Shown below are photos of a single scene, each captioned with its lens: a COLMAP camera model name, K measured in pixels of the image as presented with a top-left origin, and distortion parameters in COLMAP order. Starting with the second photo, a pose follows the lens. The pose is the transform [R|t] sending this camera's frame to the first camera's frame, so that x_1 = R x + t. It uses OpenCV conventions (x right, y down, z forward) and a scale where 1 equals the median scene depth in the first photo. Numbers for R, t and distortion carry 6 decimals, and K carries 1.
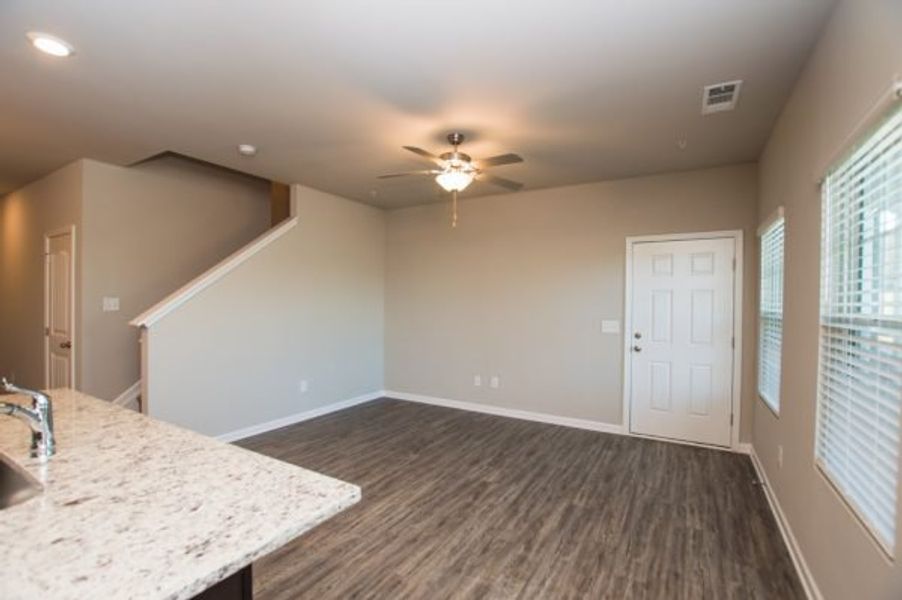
lens RADIAL K [[402.2, 0, 454.6], [0, 402.2, 305.4], [0, 0, 1]] dist [-0.032898, 0.005583]
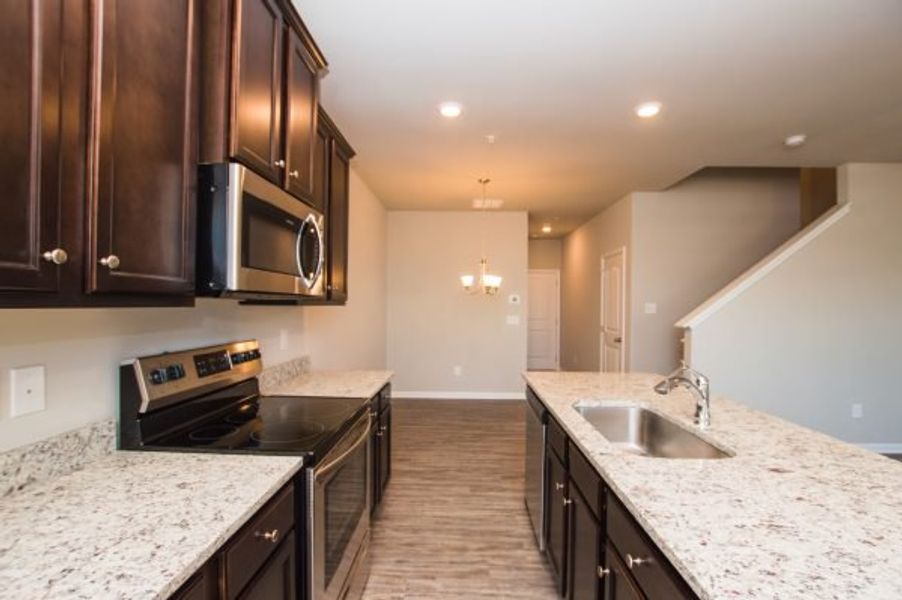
lens RADIAL K [[402.2, 0, 454.6], [0, 402.2, 305.4], [0, 0, 1]] dist [-0.032898, 0.005583]
pose [[0.481182, -0.003846, -0.876612, -0.135952], [-0.007878, 0.999931, -0.008711, 0.005052], [0.876585, 0.011098, 0.481118, -0.160836]]
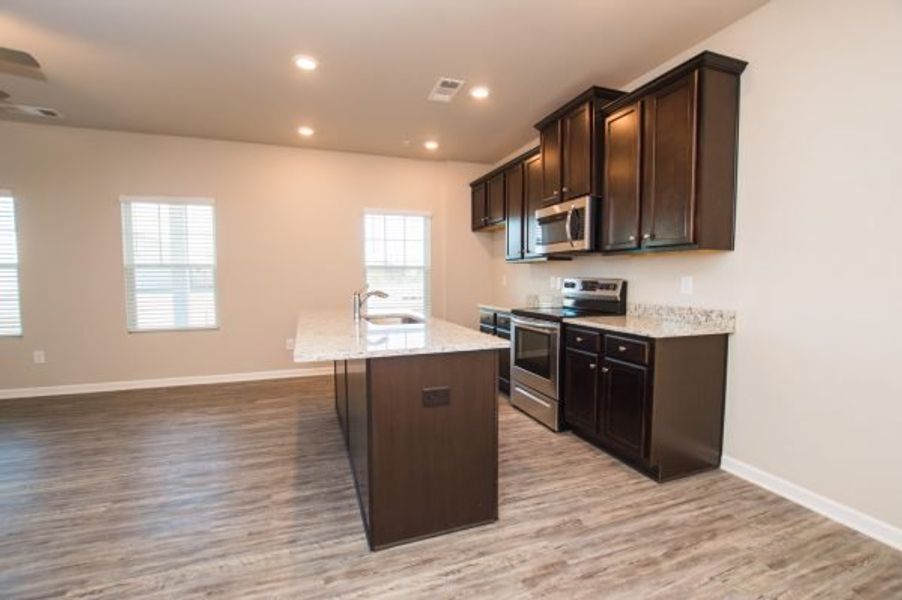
lens RADIAL K [[402.2, 0, 454.6], [0, 402.2, 305.4], [0, 0, 1]] dist [-0.032898, 0.005583]
pose [[-0.775163, -0.052608, 0.629567, -1.346646], [-0.002887, 0.996811, 0.079741, 0.052028], [-0.631754, 0.059995, -0.772844, 1.108098]]
